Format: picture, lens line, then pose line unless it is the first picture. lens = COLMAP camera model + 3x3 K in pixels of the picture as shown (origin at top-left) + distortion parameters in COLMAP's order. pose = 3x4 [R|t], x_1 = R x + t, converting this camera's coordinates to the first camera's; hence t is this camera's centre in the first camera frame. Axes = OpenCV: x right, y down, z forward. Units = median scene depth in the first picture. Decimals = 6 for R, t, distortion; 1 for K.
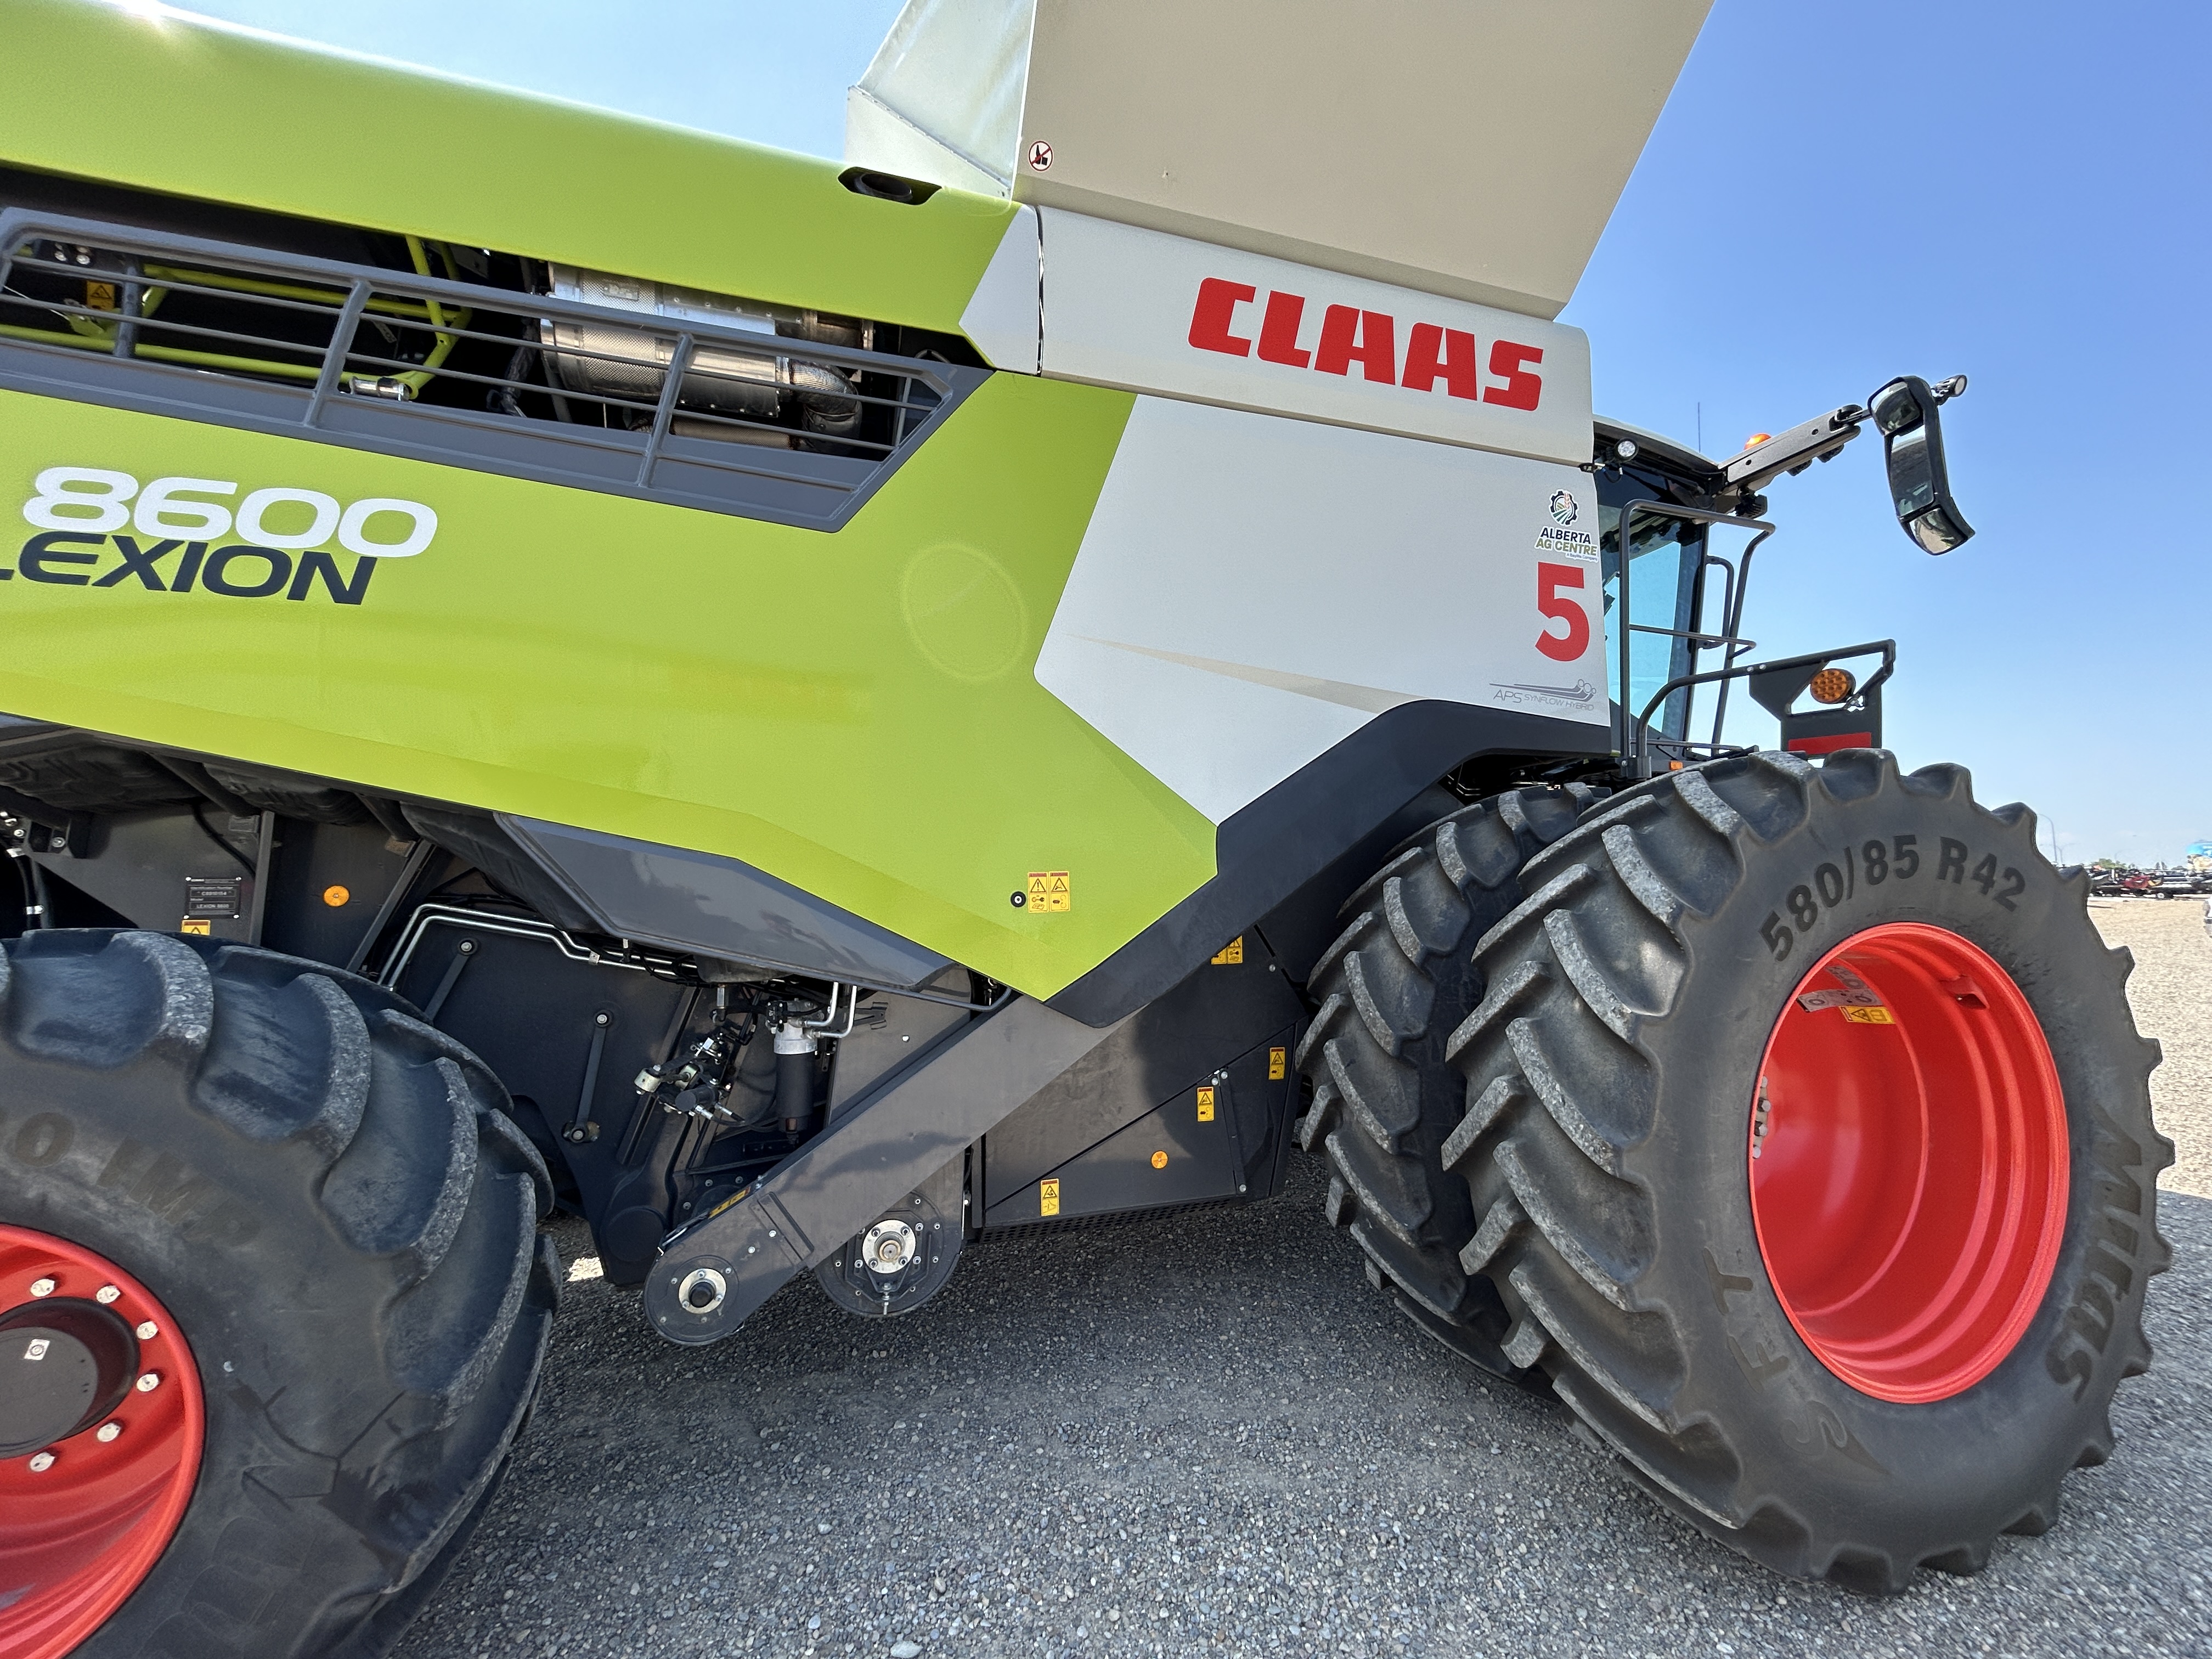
lens RADIAL K [[891.0, 0, 1106.0], [0, 891.0, 829.5], [0, 0, 1]] dist [0.003243, 0.000116]
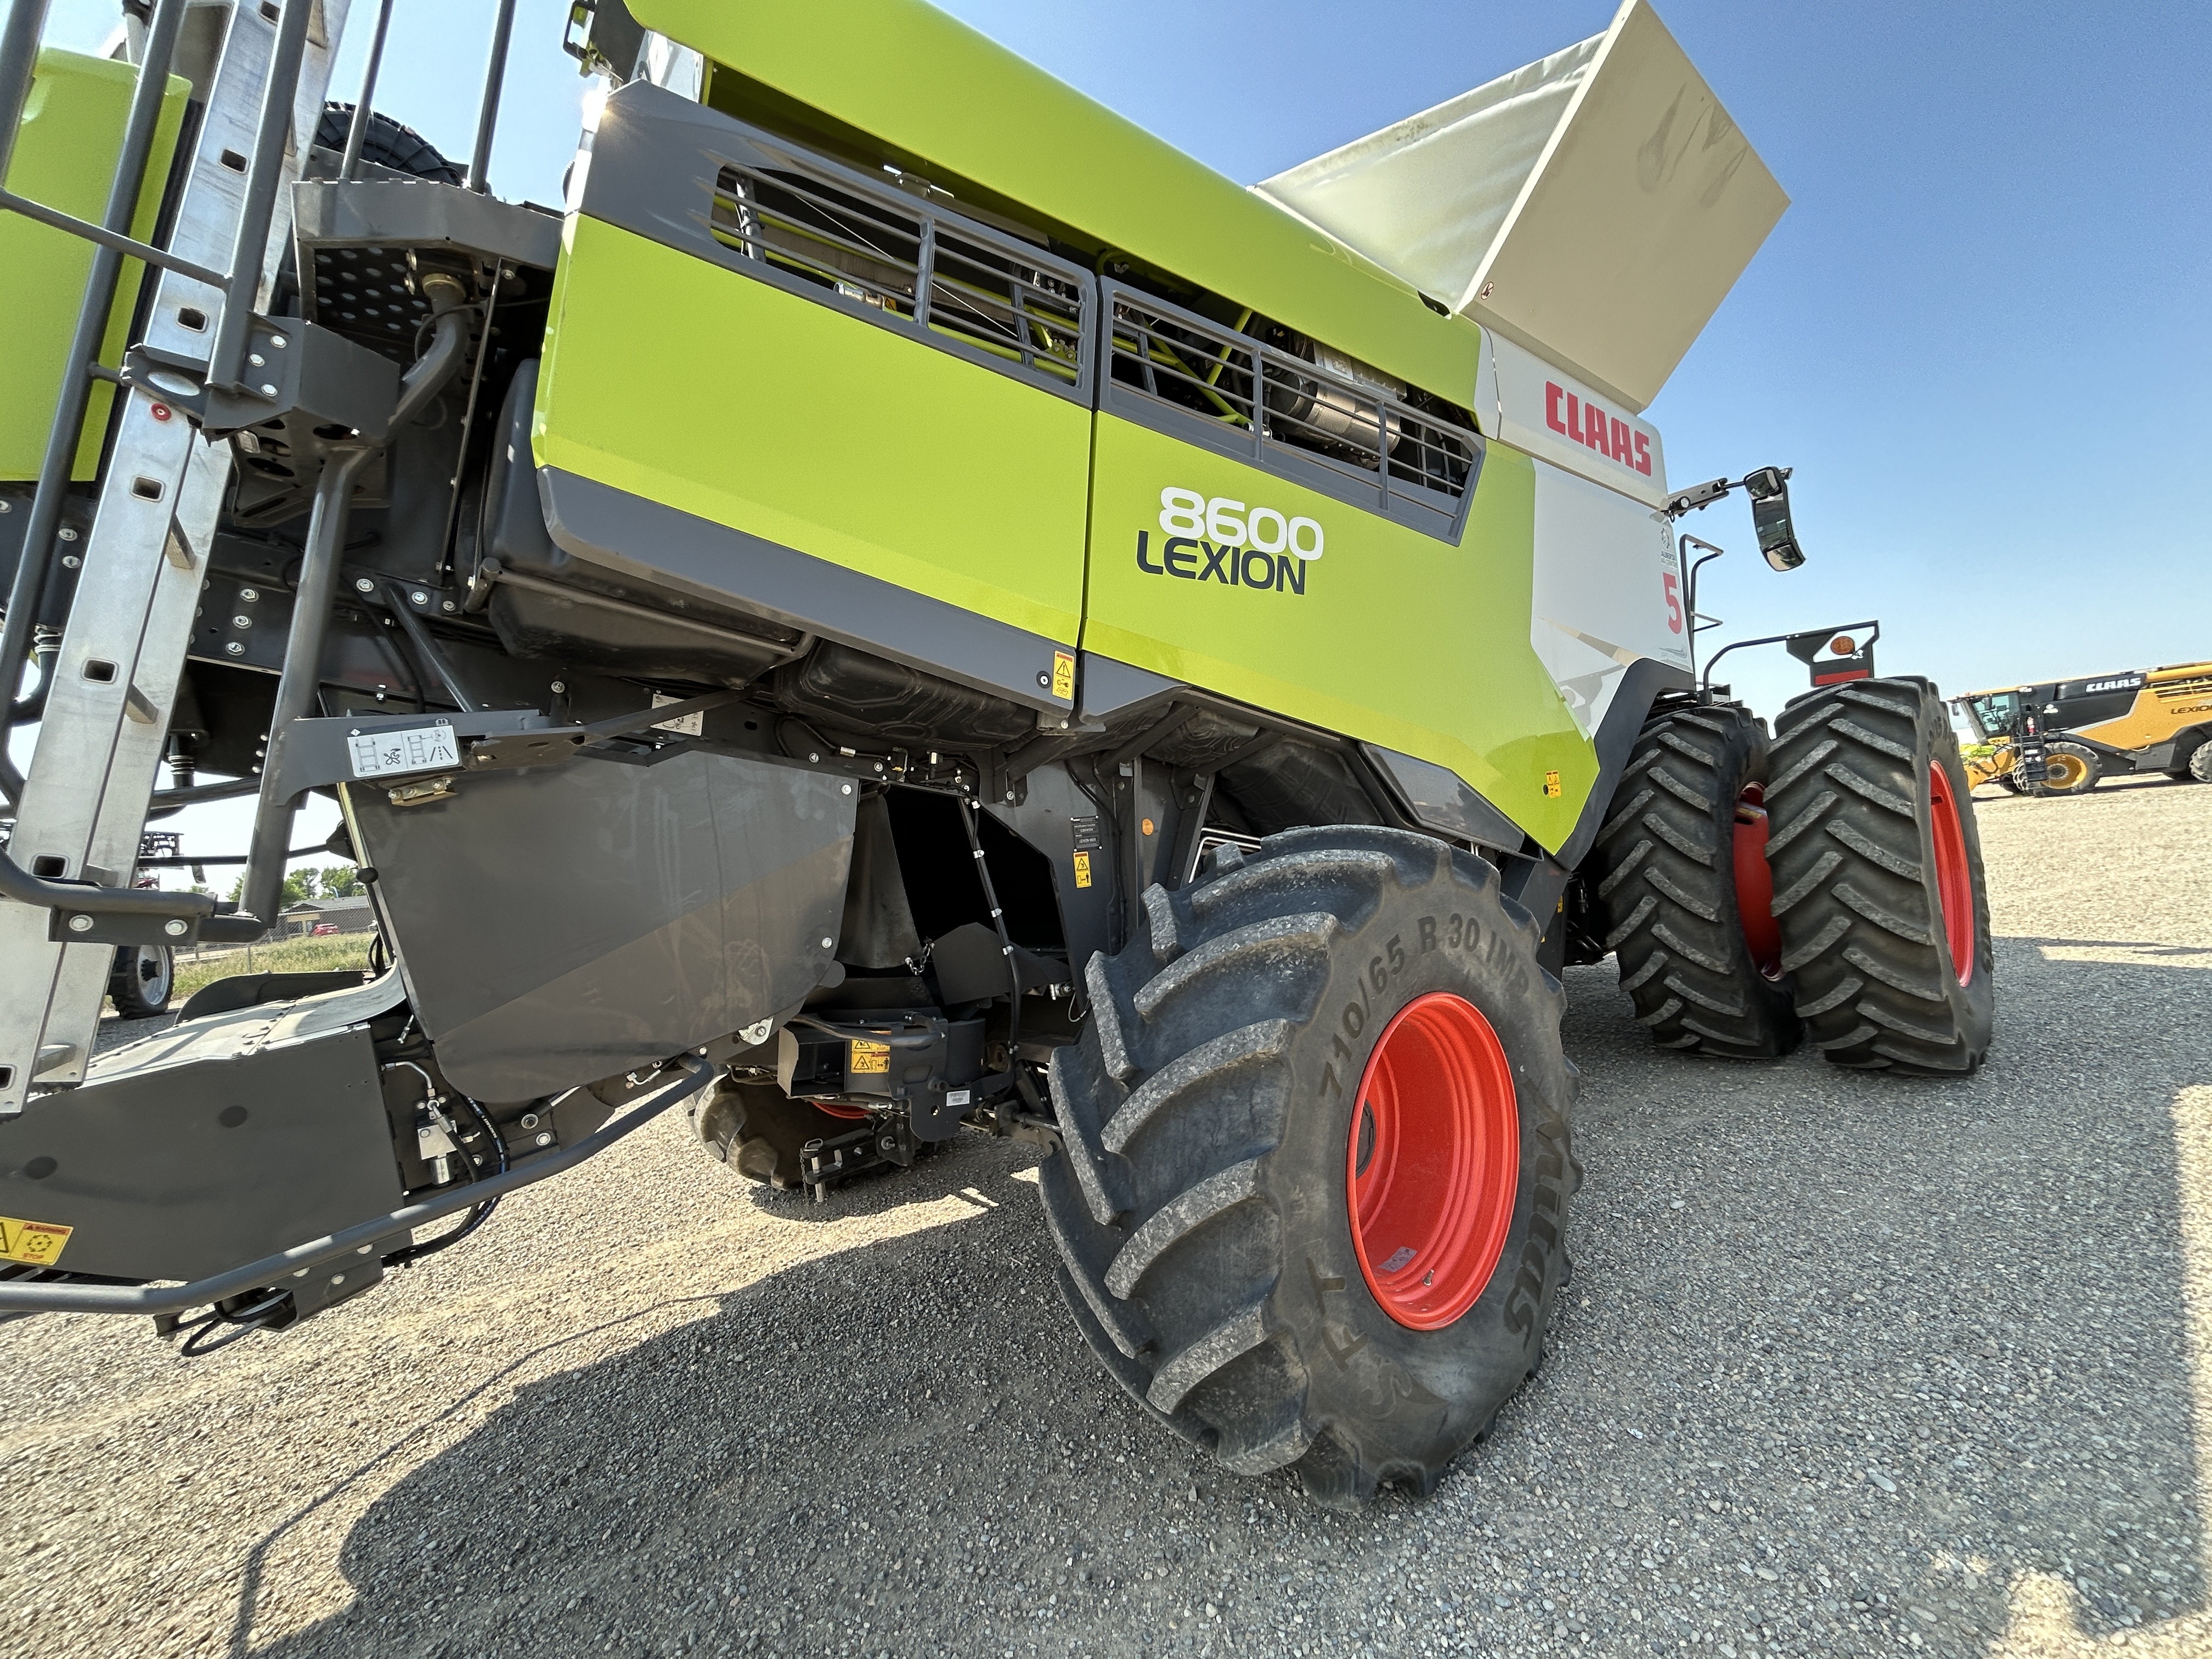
lens RADIAL K [[891.0, 0, 1106.0], [0, 891.0, 829.5], [0, 0, 1]] dist [0.003243, 0.000116]
pose [[0.917822, -0.090568, 0.386524, -1.687470], [0.082715, 0.995888, 0.036939, 0.032554], [-0.388280, -0.001932, 0.921540, -0.148074]]
